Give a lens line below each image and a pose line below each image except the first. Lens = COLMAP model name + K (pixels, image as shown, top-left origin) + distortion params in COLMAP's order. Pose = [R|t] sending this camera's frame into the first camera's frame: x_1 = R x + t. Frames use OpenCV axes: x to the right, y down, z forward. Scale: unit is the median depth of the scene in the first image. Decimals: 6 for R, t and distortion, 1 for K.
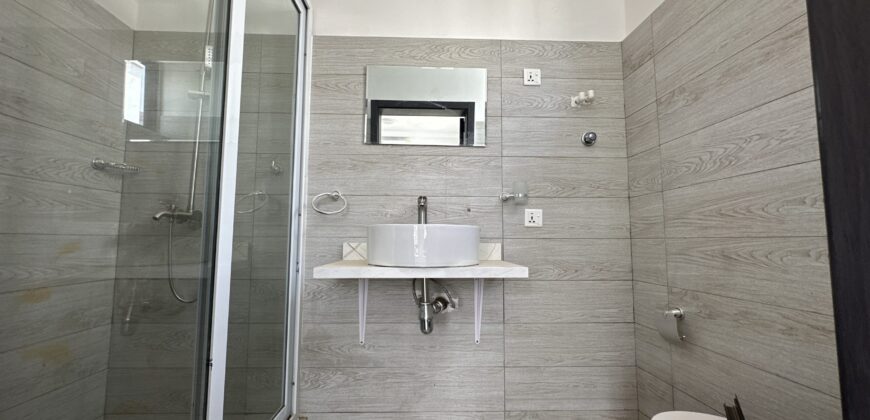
lens RADIAL K [[353.4, 0, 435.2], [0, 353.4, 209.3], [0, 0, 1]] dist [-0.001151, -0.000567]
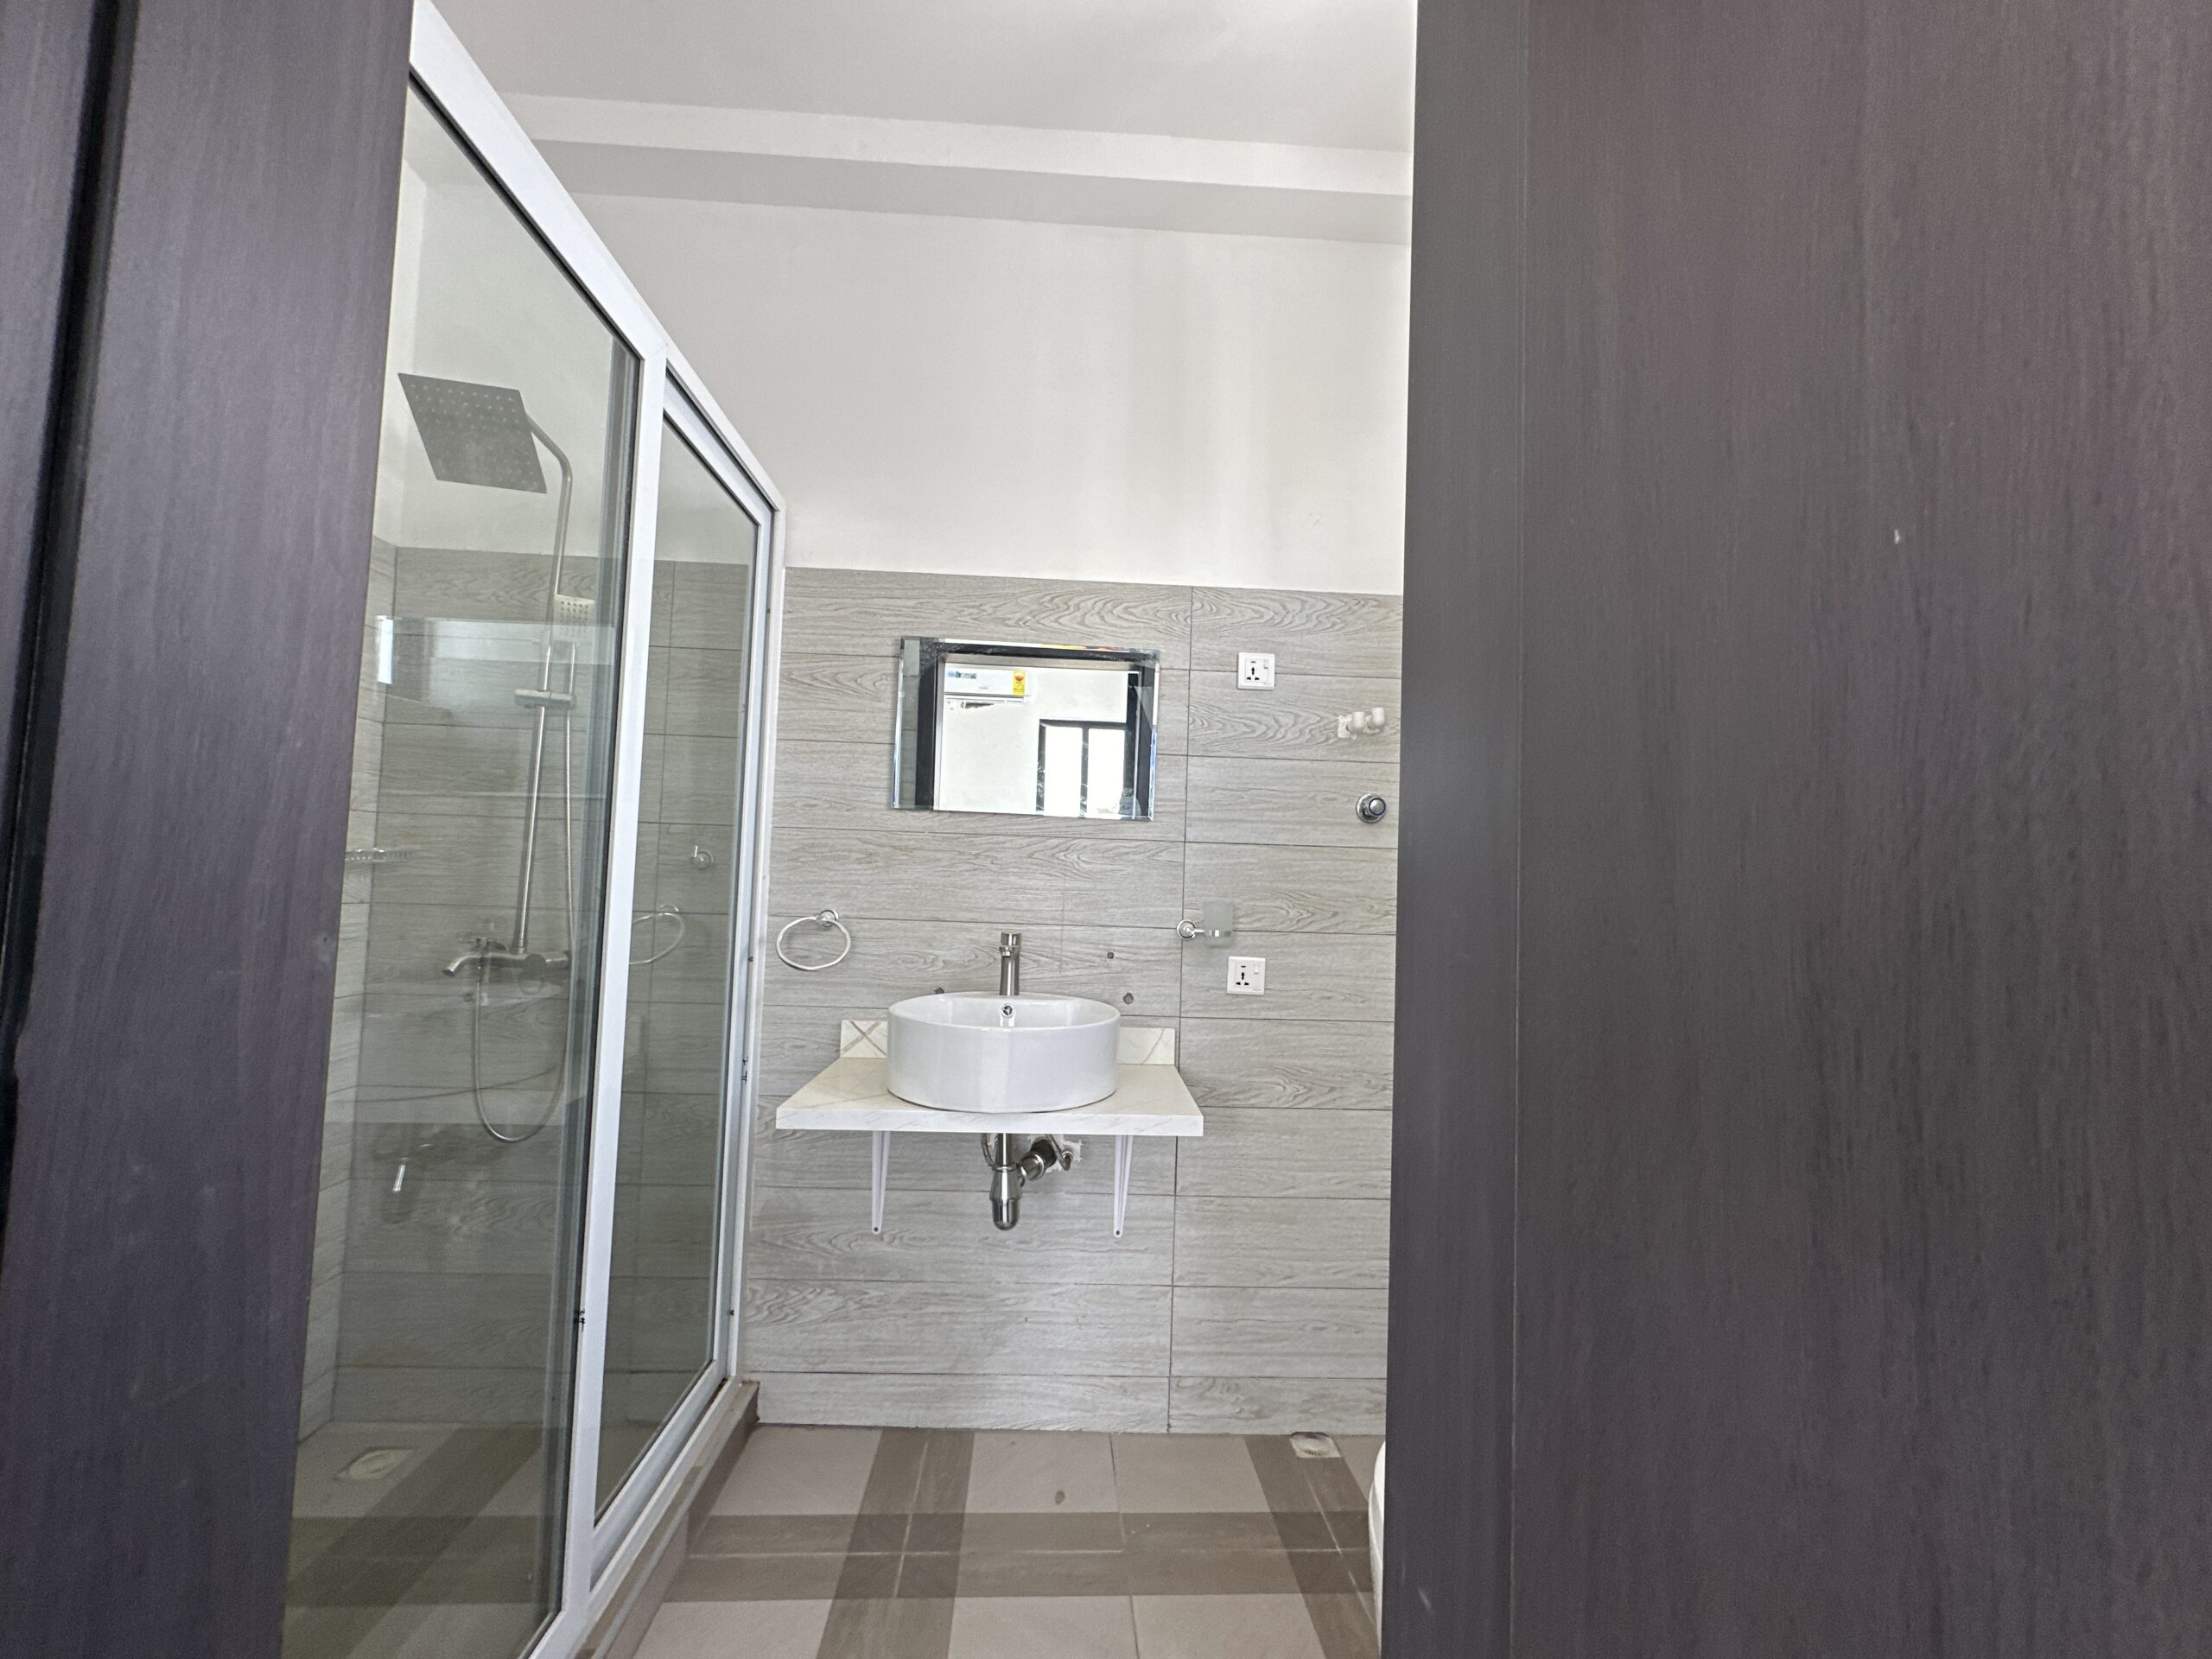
lens RADIAL K [[894.4, 0, 1103.0], [0, 894.4, 827.5], [0, 0, 1]] dist [-0.001224, 0.000476]
pose [[0.999533, 0.028435, 0.011181, 0.069171], [-0.028766, 0.999117, 0.030609, -0.210738], [-0.010301, -0.030917, 0.999469, -0.195055]]
